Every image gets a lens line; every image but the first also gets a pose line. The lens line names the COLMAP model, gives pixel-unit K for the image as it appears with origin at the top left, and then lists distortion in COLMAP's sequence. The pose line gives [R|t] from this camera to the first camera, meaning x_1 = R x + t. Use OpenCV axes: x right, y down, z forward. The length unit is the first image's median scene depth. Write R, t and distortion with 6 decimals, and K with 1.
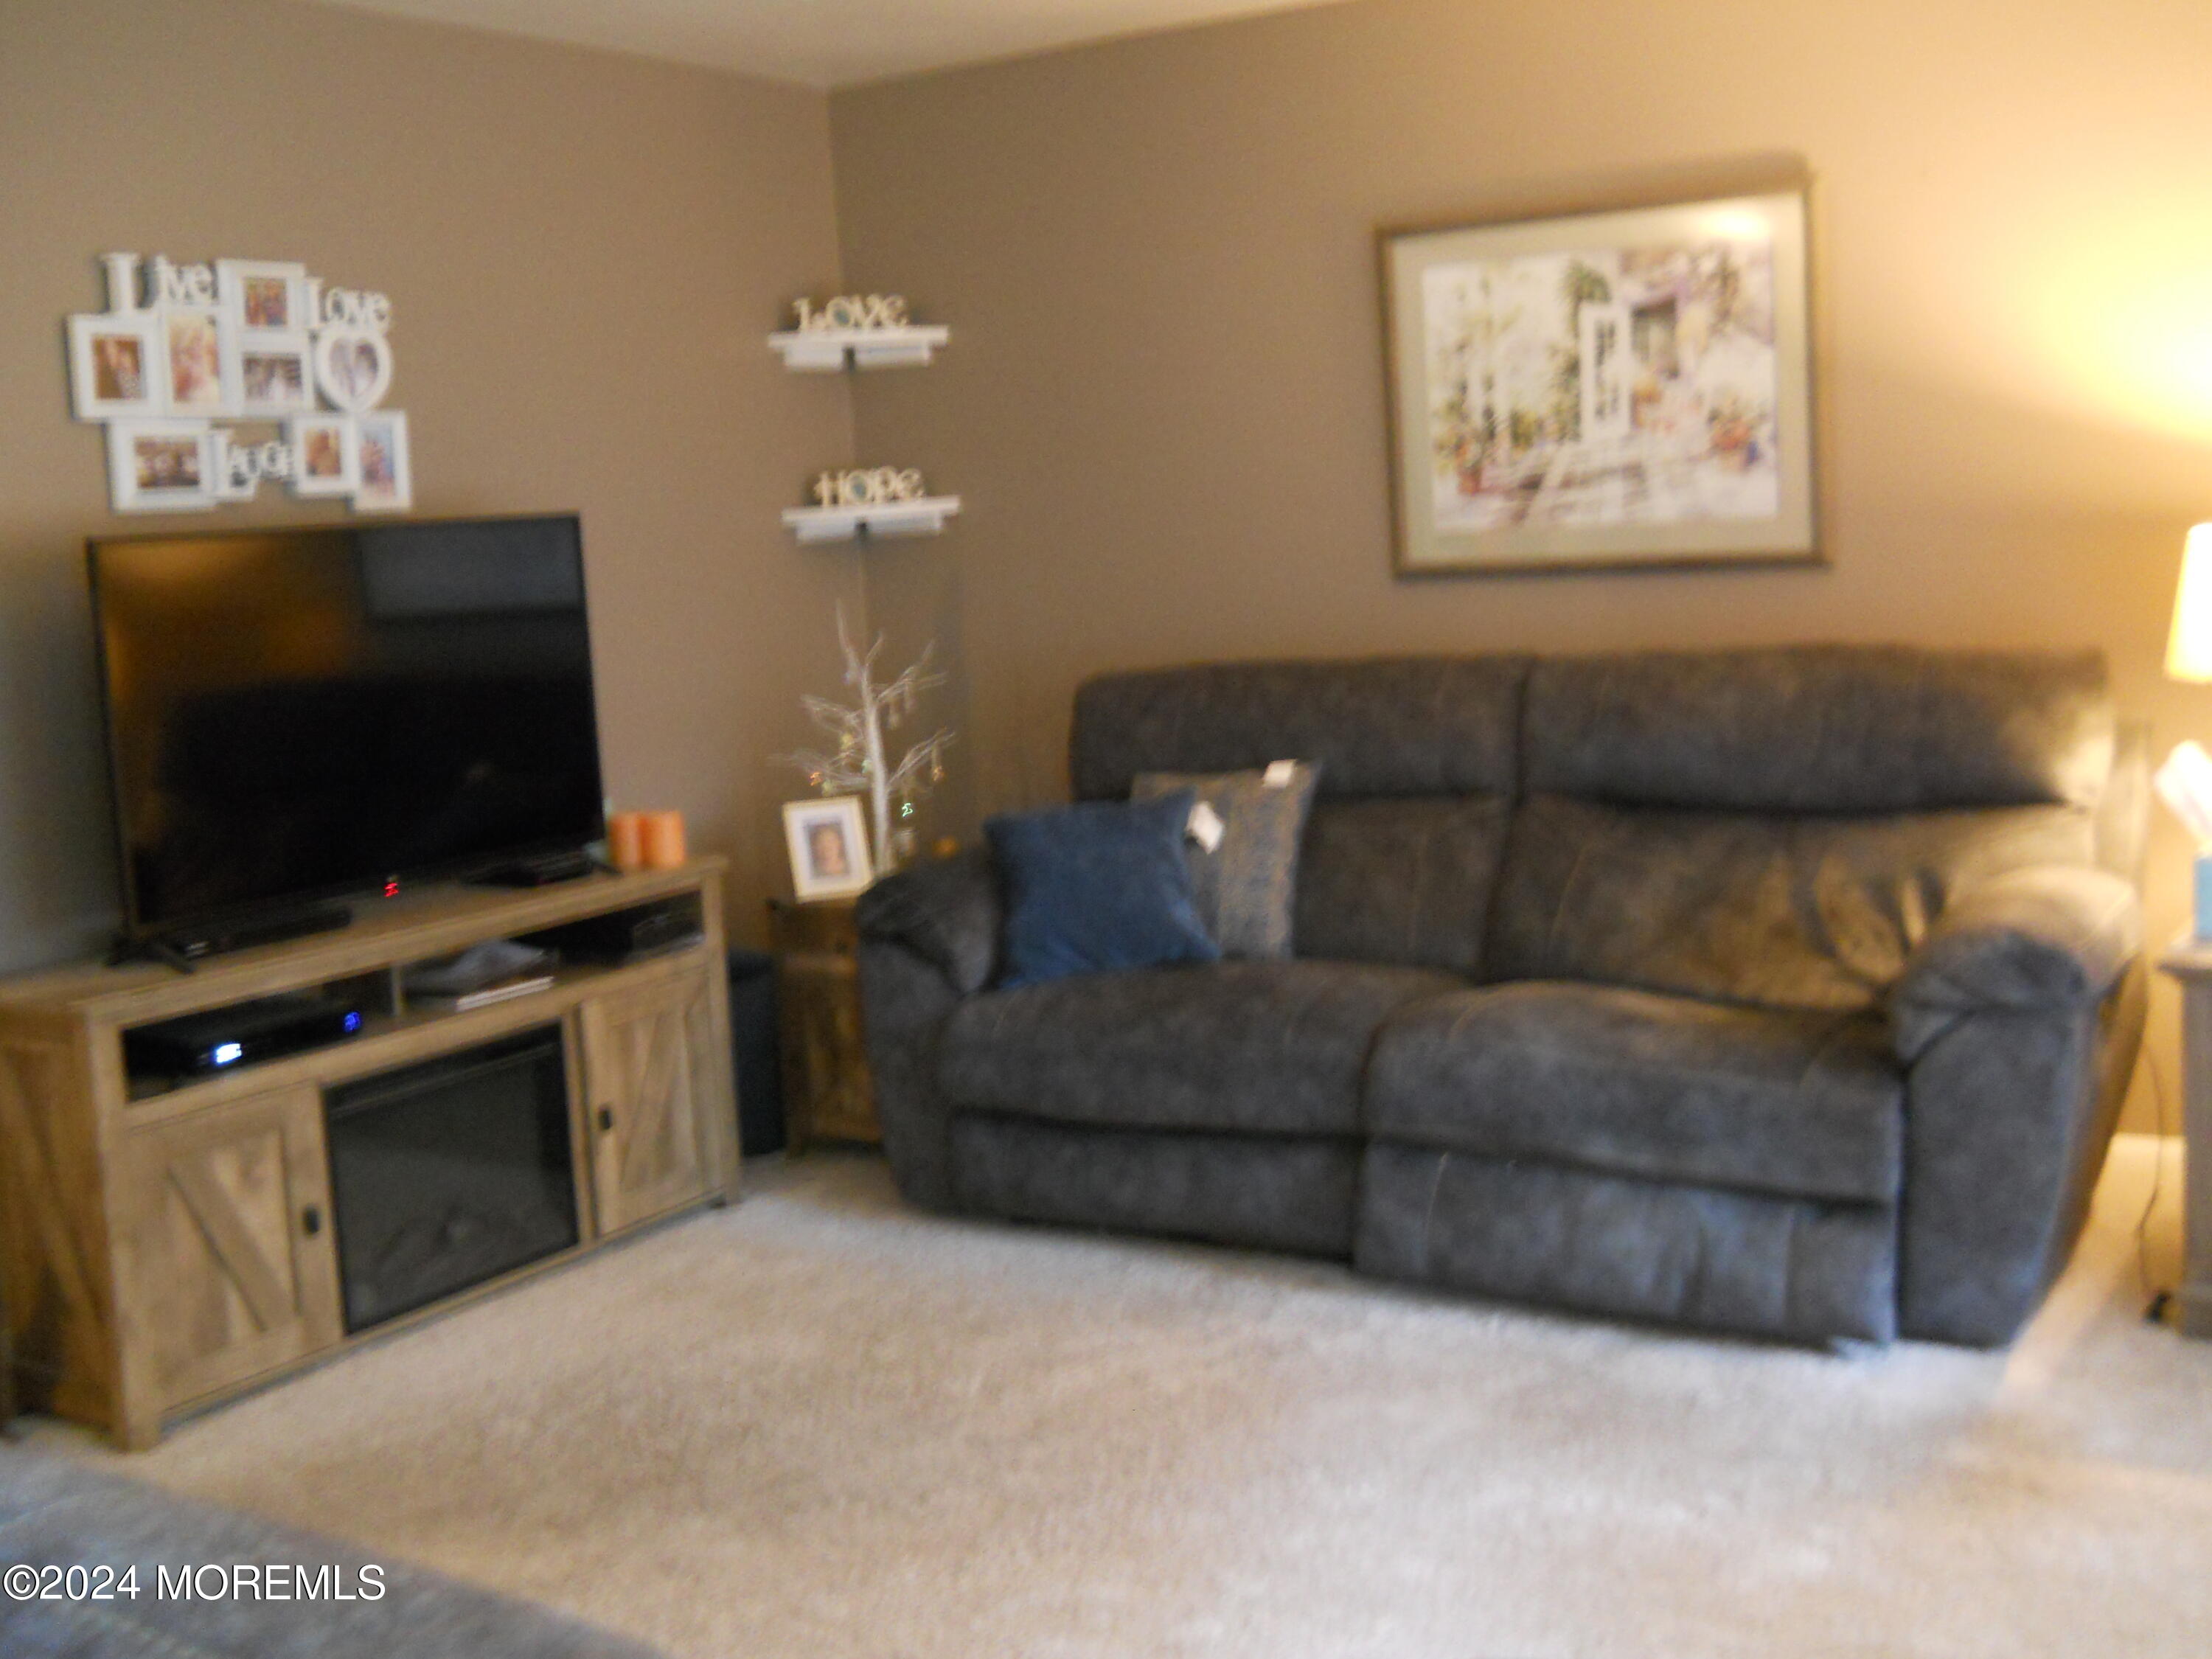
lens RADIAL K [[2396.2, 0, 1106.0], [0, 2396.2, 829.5], [0, 0, 1]] dist [-0.012340, -0.027034]
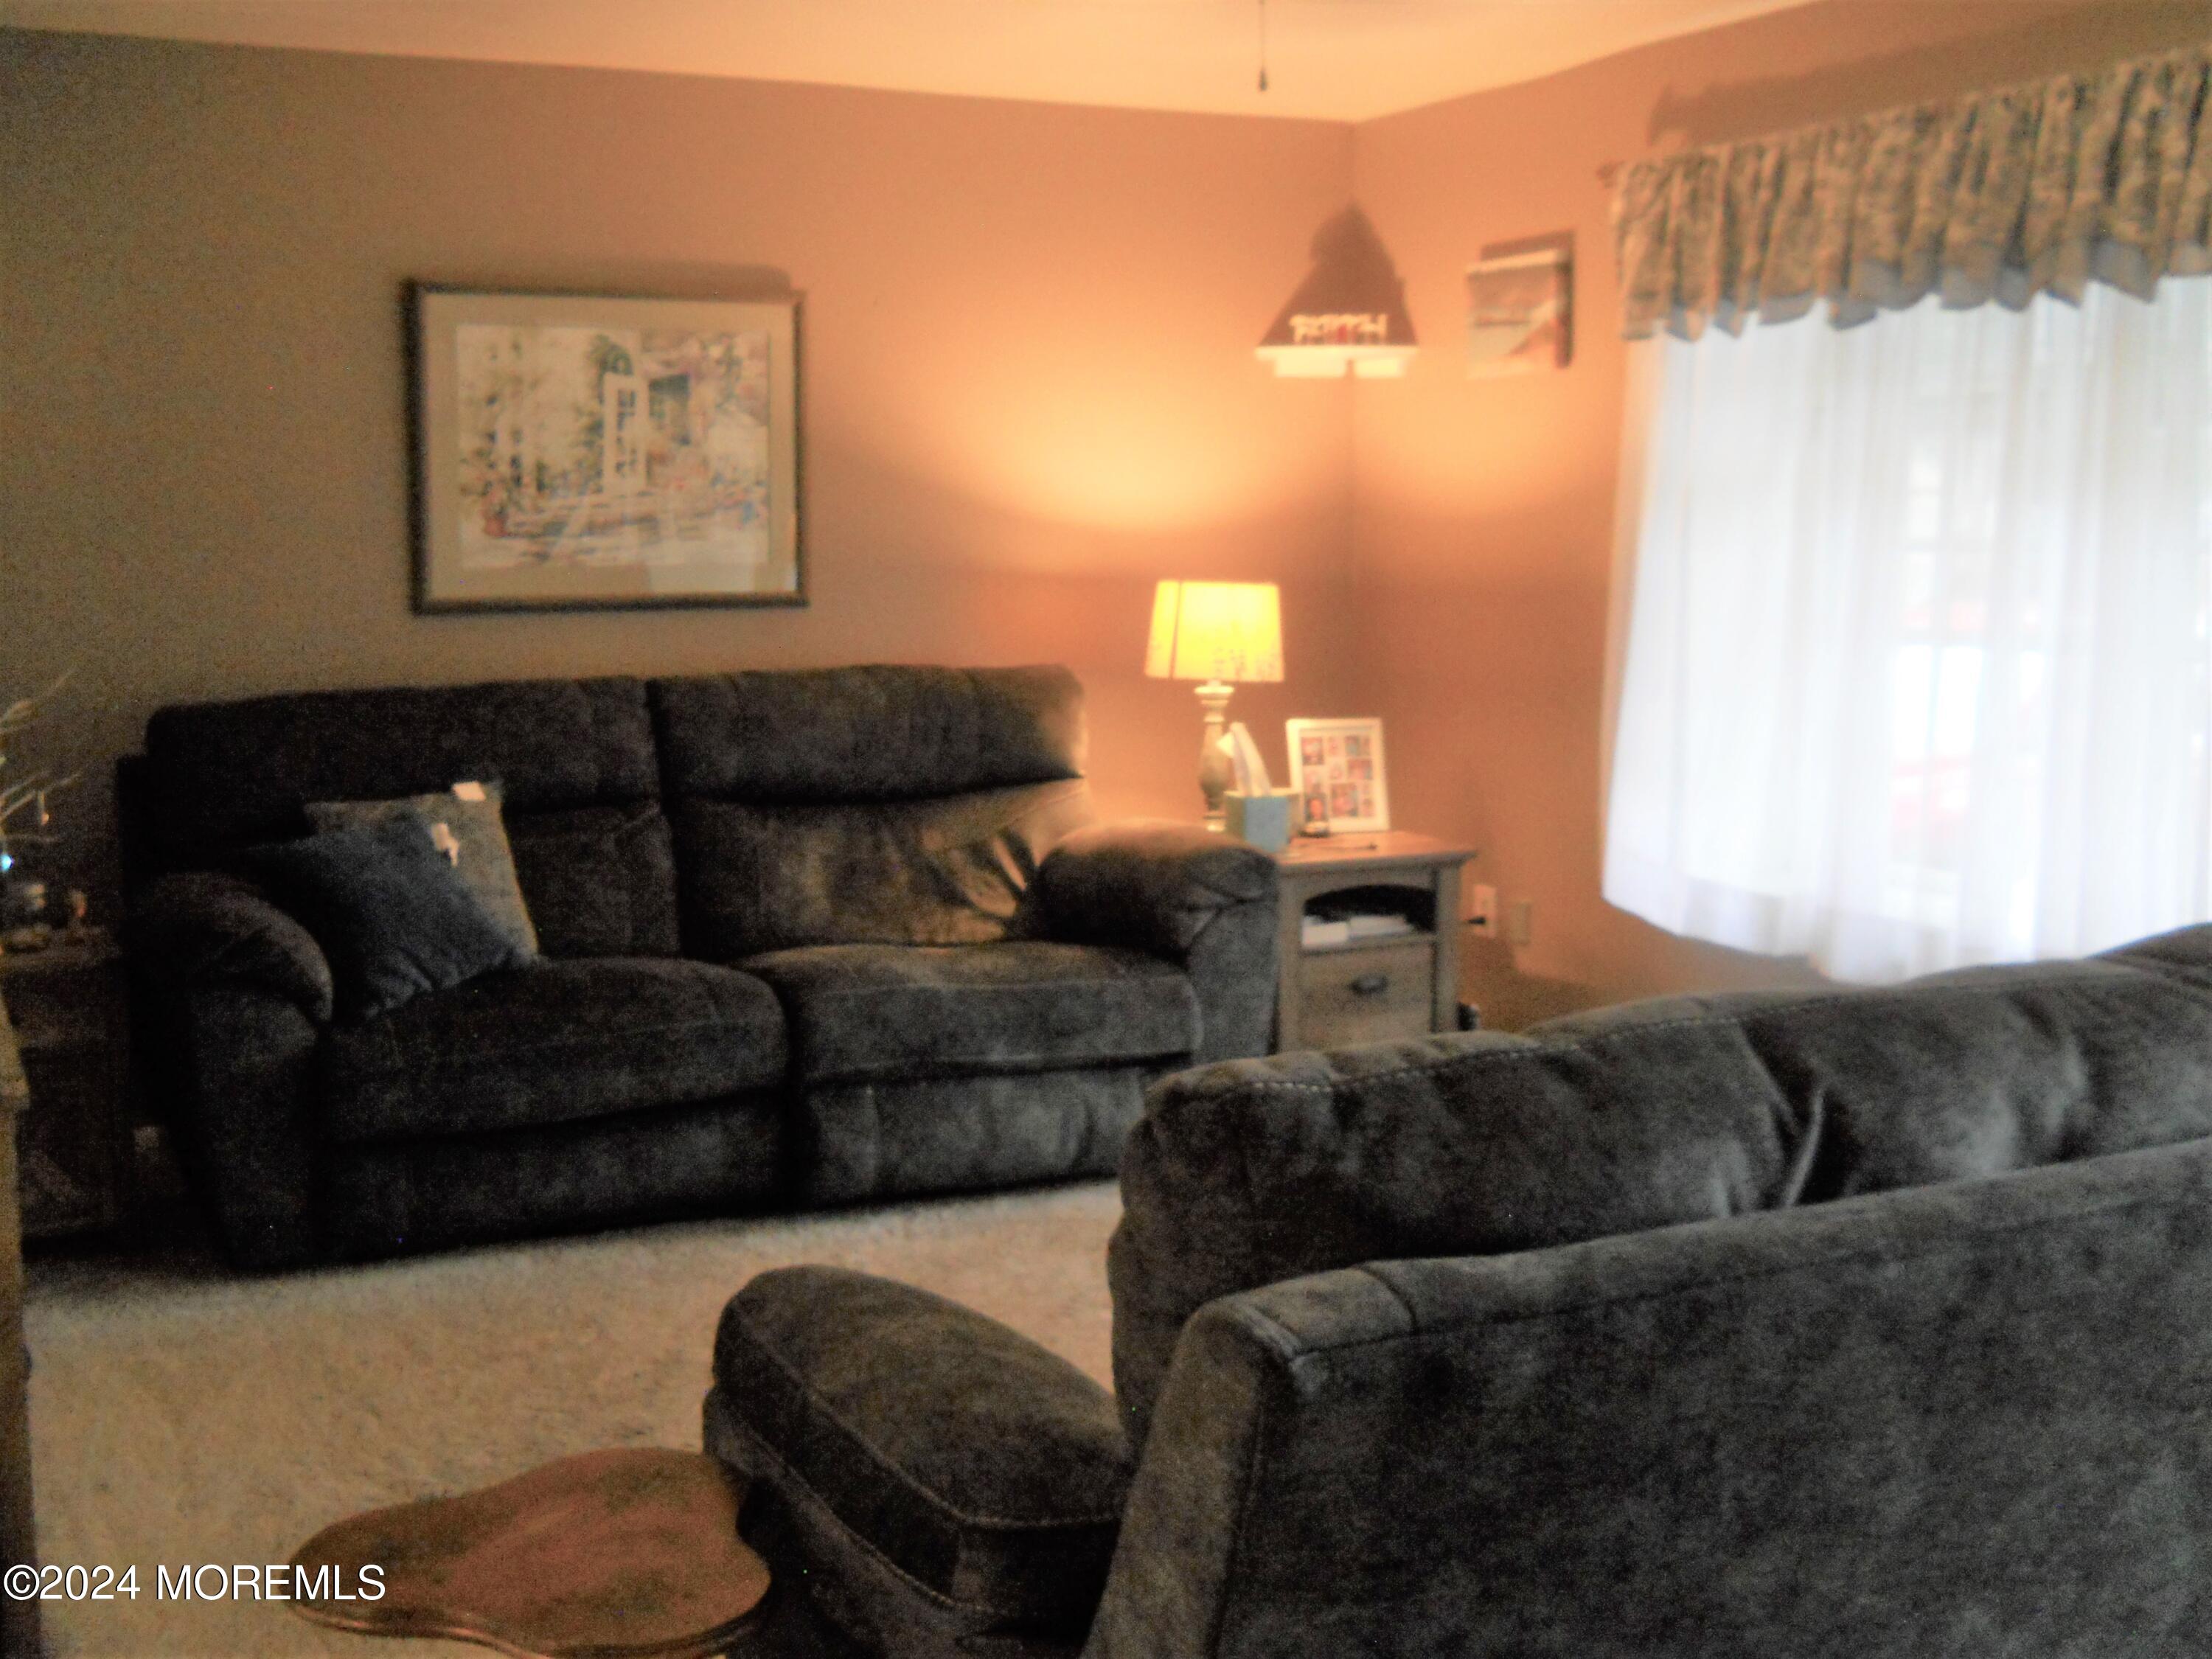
lens RADIAL K [[2478.5, 0, 1106.0], [0, 2478.5, 829.5], [0, 0, 1]] dist [-0.170887, -0.016940]
pose [[0.508574, -0.046629, 0.859755, -0.696014], [0.090564, 0.995891, 0.000440, 0.017037], [-0.856242, 0.077639, 0.510707, 0.225958]]
